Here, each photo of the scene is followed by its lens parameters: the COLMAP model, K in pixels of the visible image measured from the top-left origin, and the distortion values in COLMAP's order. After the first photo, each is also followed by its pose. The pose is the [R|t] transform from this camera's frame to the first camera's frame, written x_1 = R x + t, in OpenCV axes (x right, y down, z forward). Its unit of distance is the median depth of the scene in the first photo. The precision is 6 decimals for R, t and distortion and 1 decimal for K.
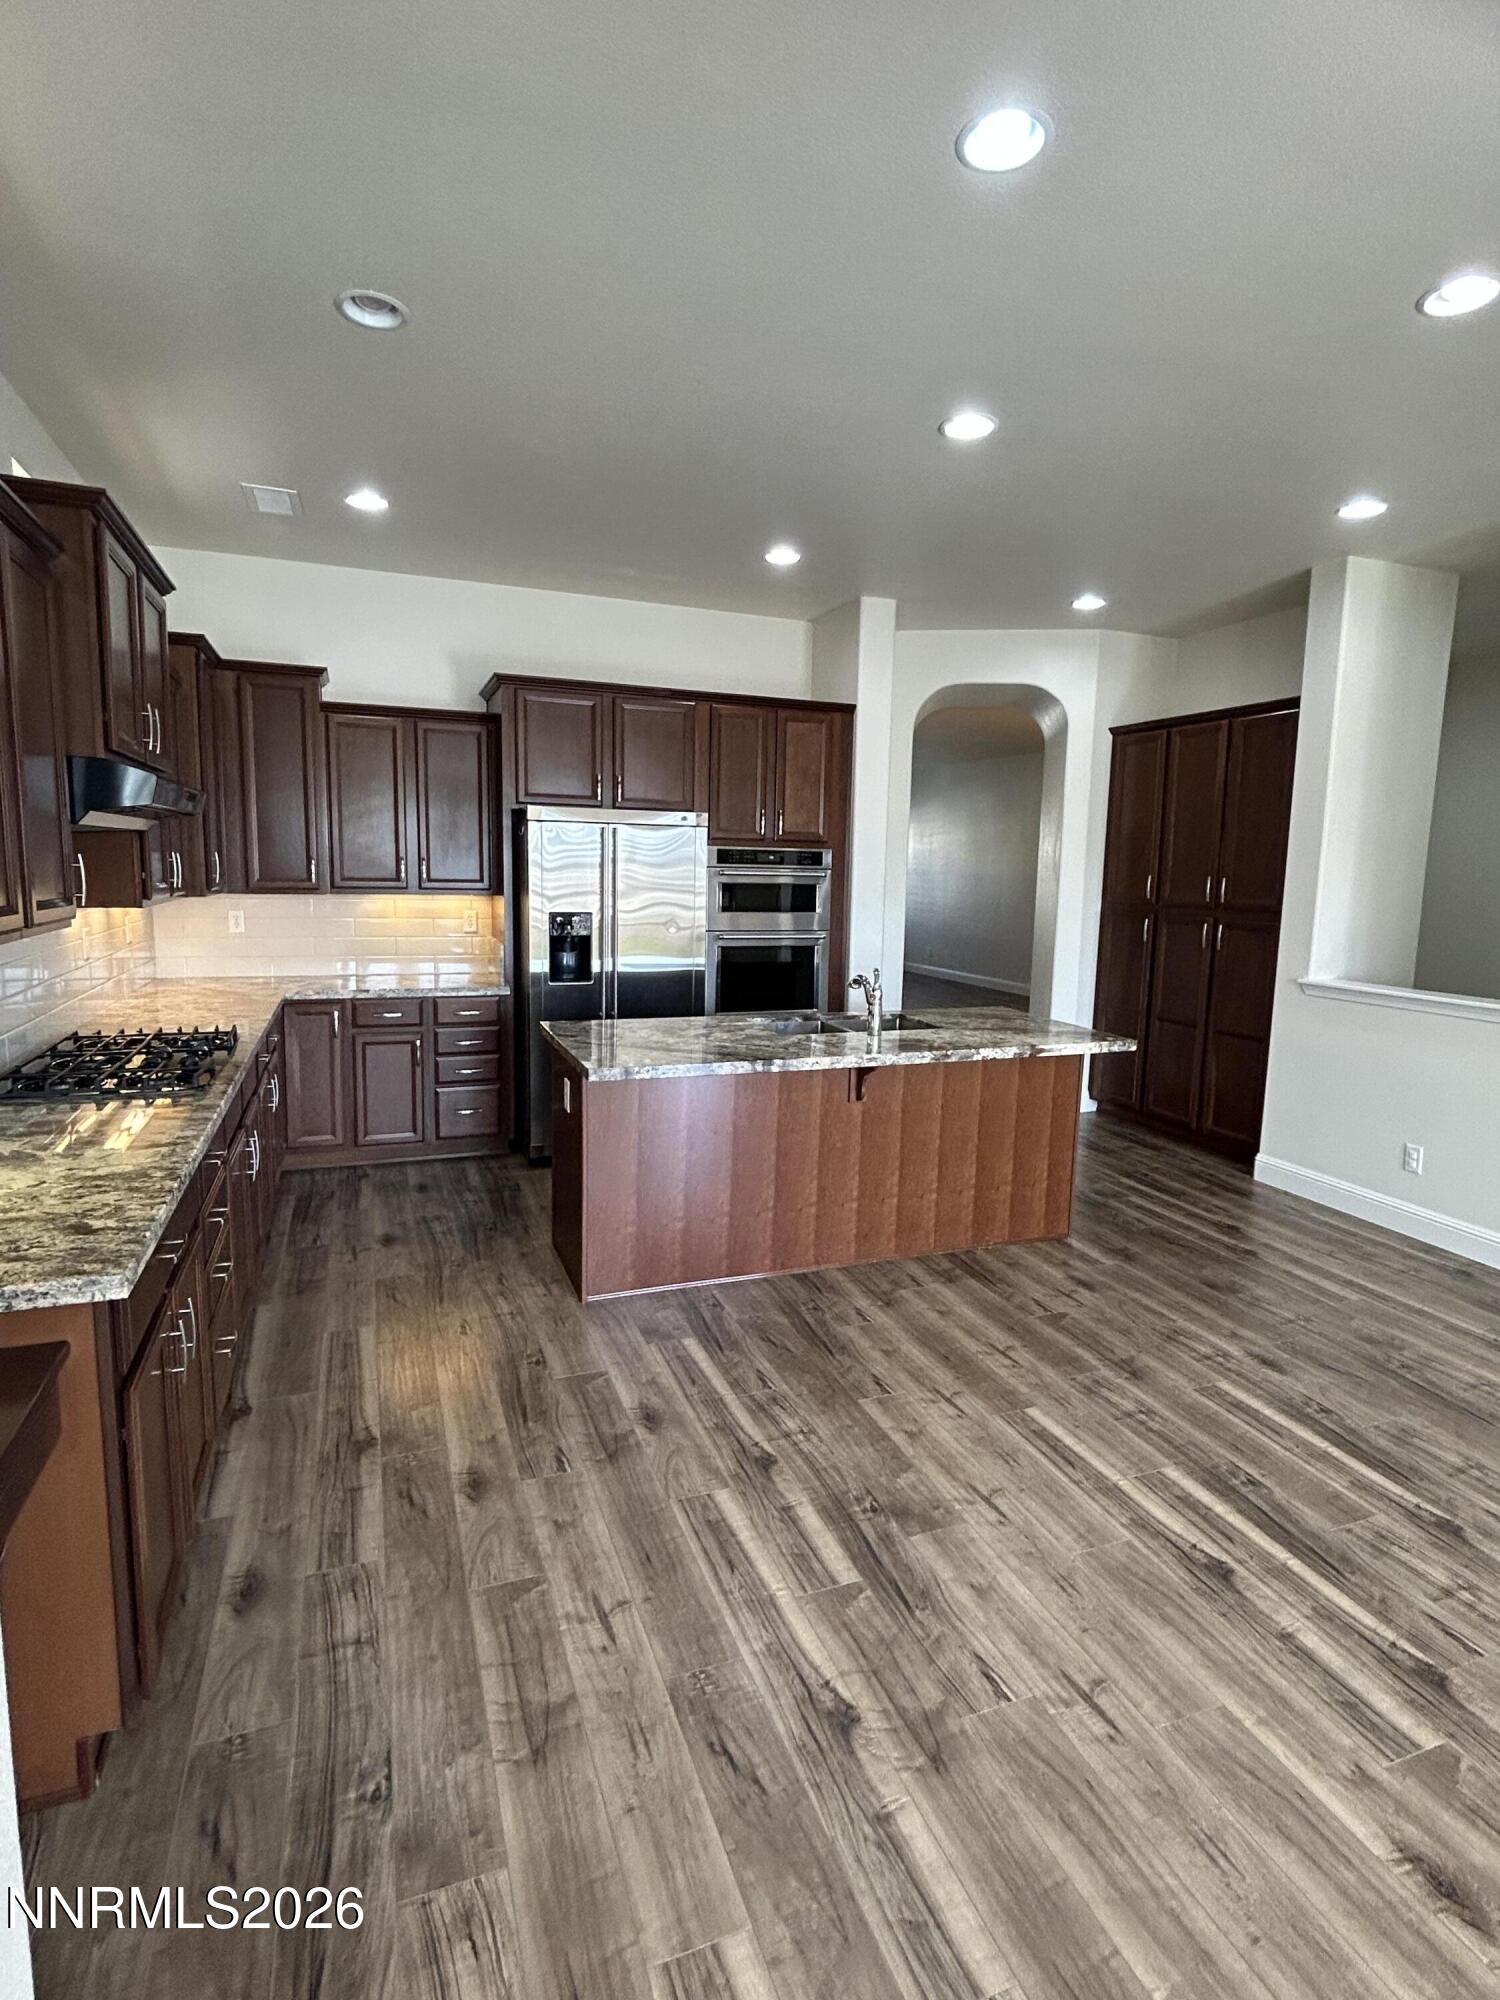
lens RADIAL K [[1003.2, 0, 747.8], [0, 1003.2, 1000.6], [0, 0, 1]] dist [-0.011985, 0.006208]
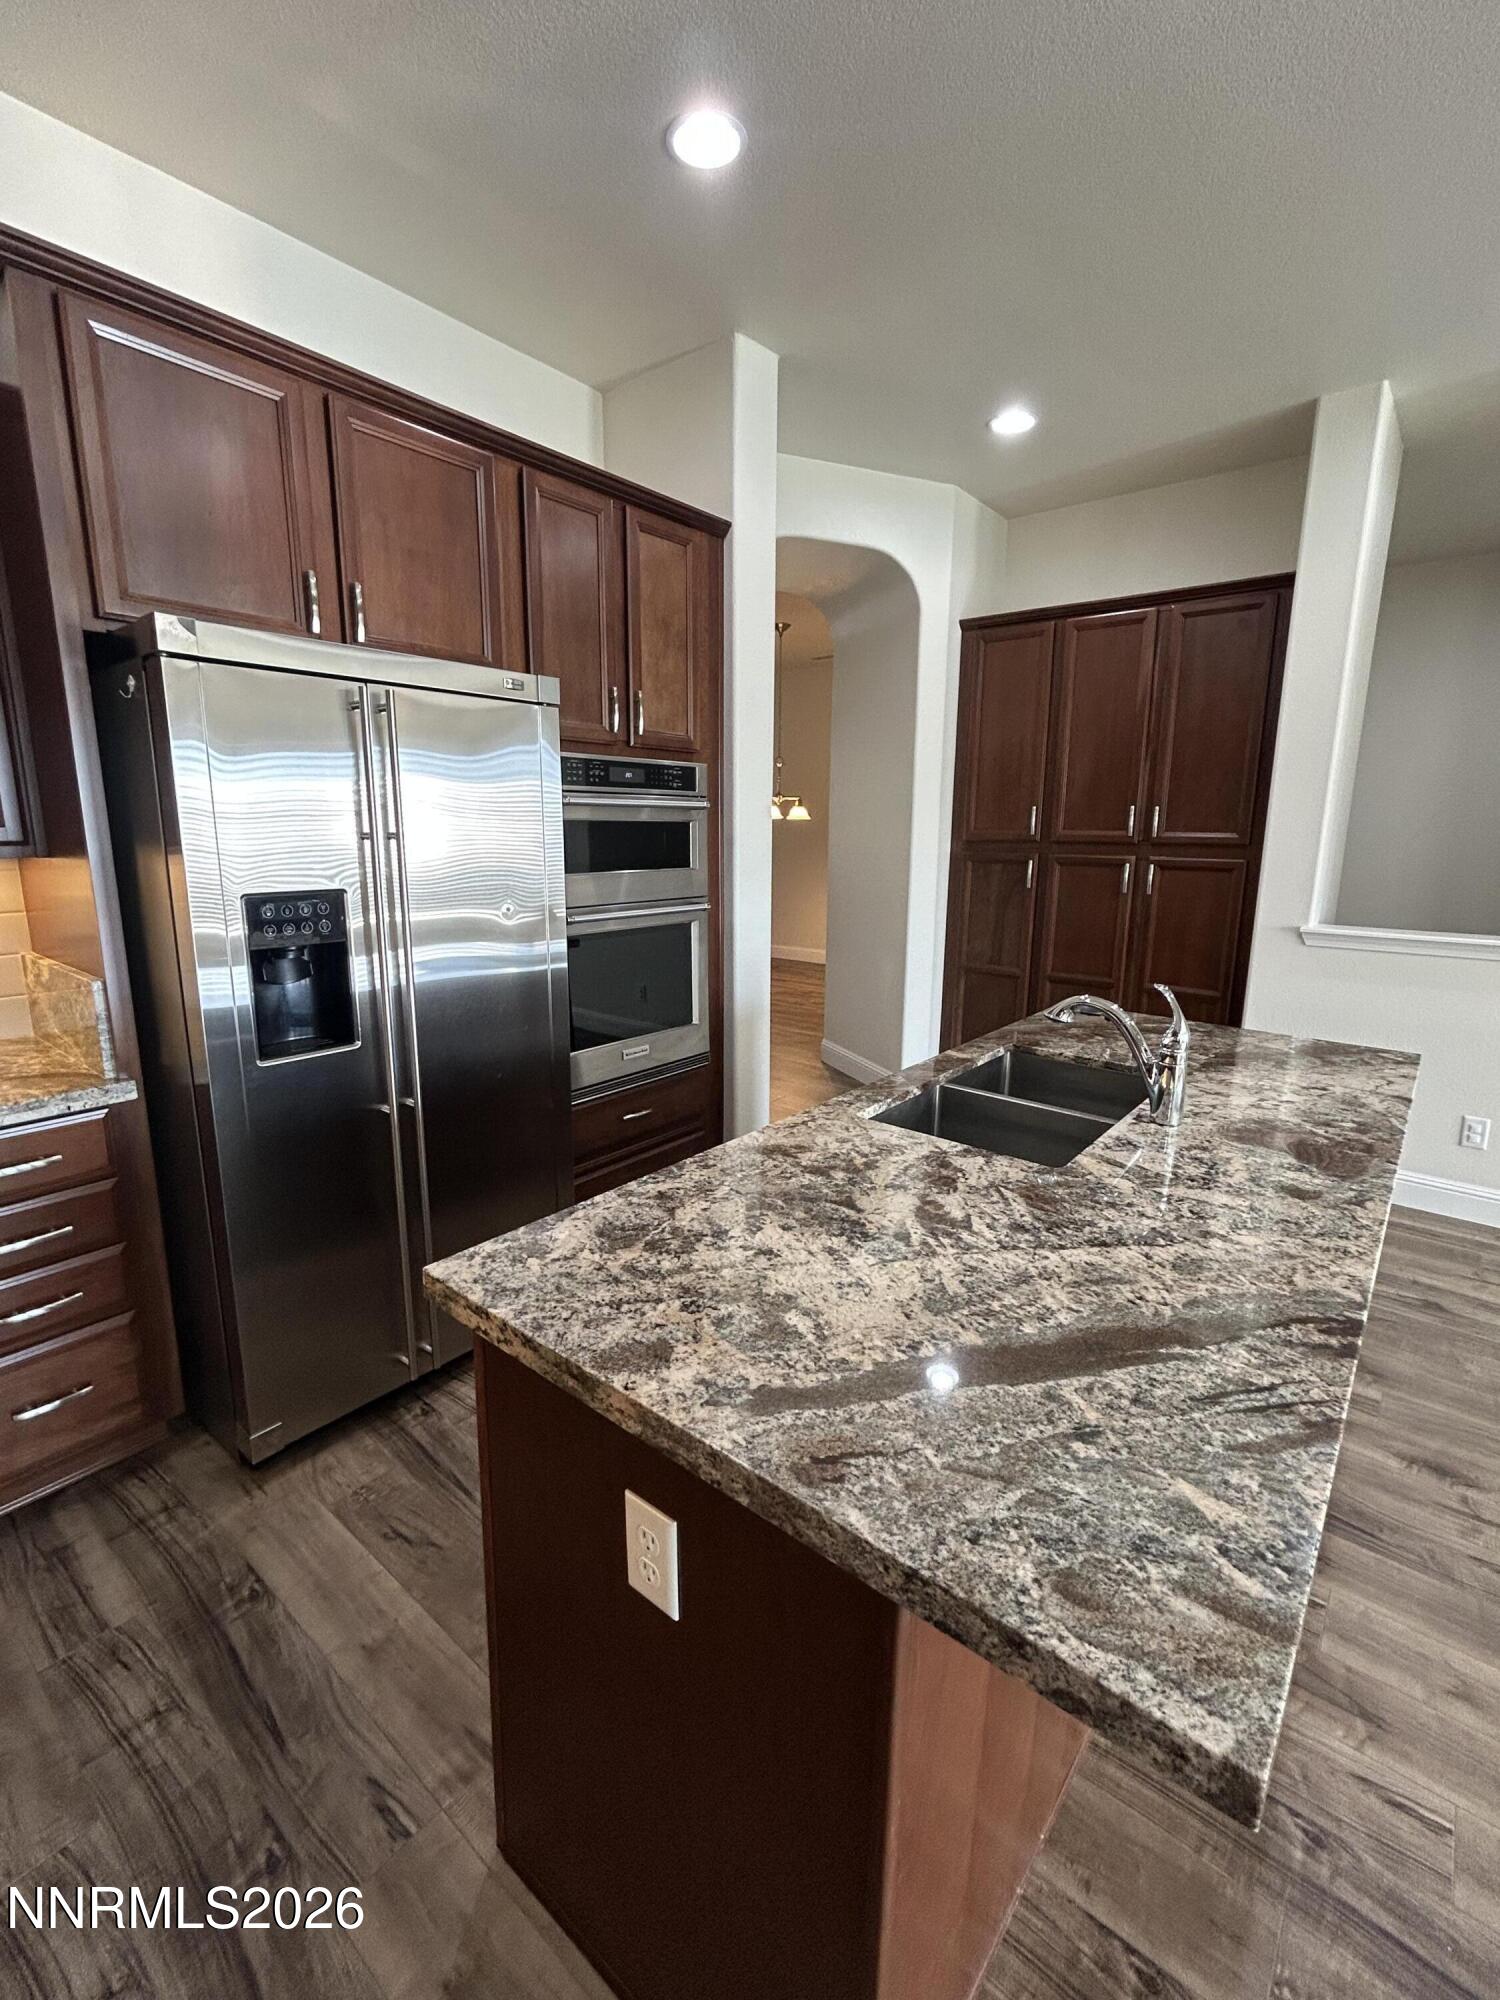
lens RADIAL K [[879.9, 0, 759.0], [0, 879.9, 995.0], [0, 0, 1]] dist [-0.005083, 0.003258]
pose [[0.855734, -0.111371, 0.505288, -0.299927], [0.073182, 0.992795, 0.094885, -0.097695], [-0.512214, -0.044218, 0.857719, 0.857746]]
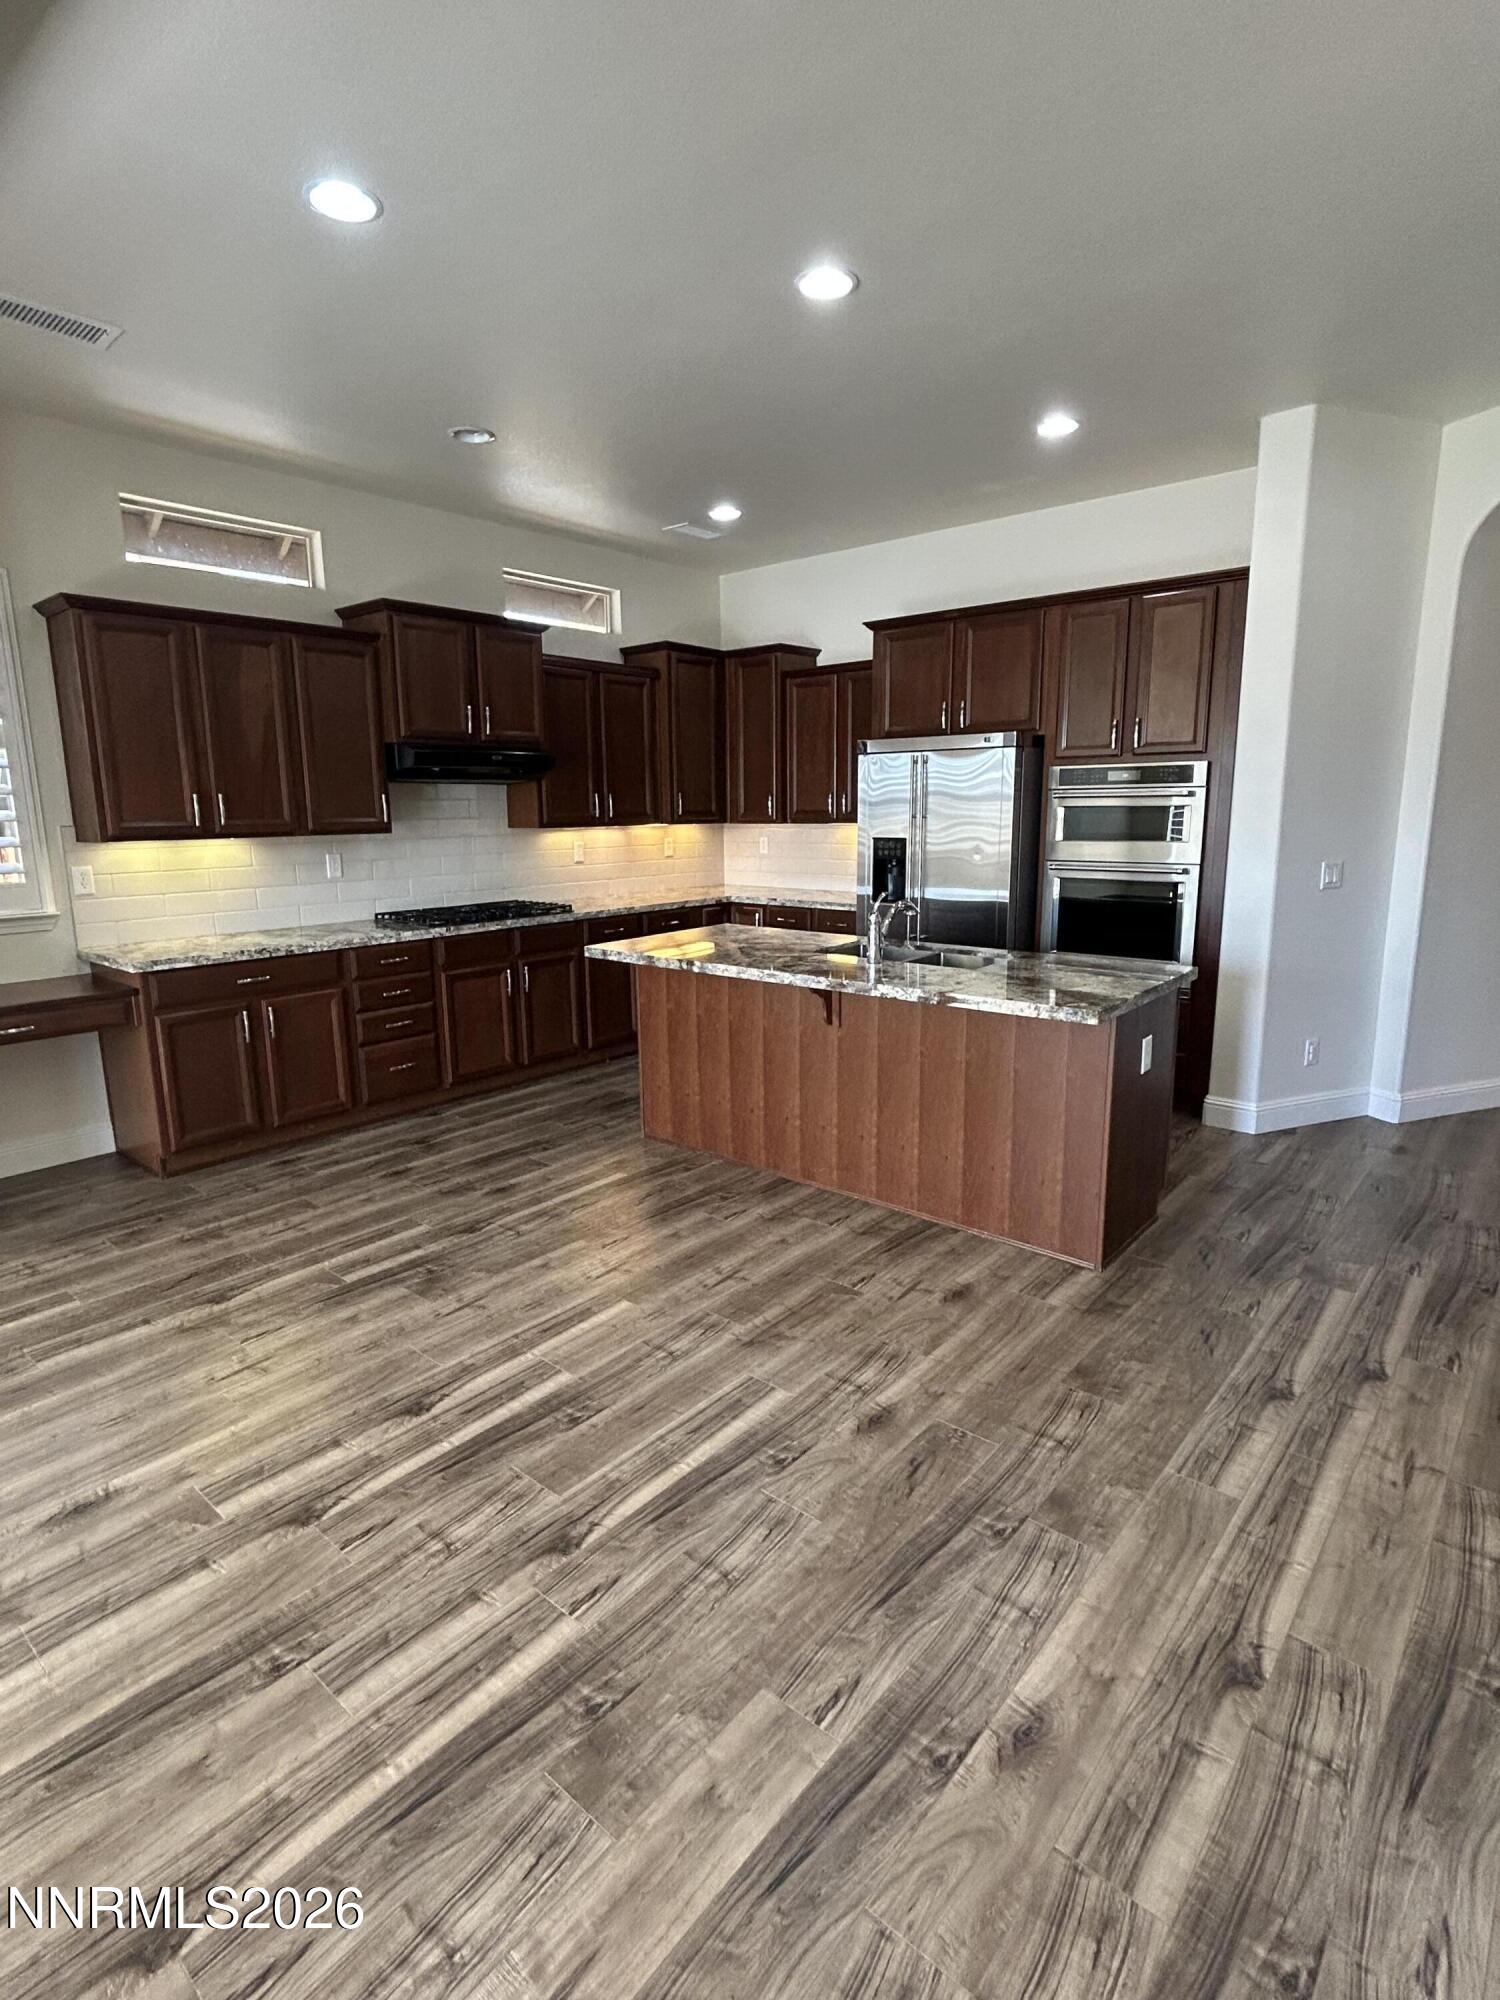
lens RADIAL K [[1003.2, 0, 746.4], [0, 1003.2, 996.3], [0, 0, 1]] dist [-0.011985, 0.006208]
pose [[0.484983, 0.141113, -0.863063, 1.034309], [-0.098013, 0.989448, 0.106701, -0.026927], [0.869014, 0.032843, 0.493697, 0.502716]]
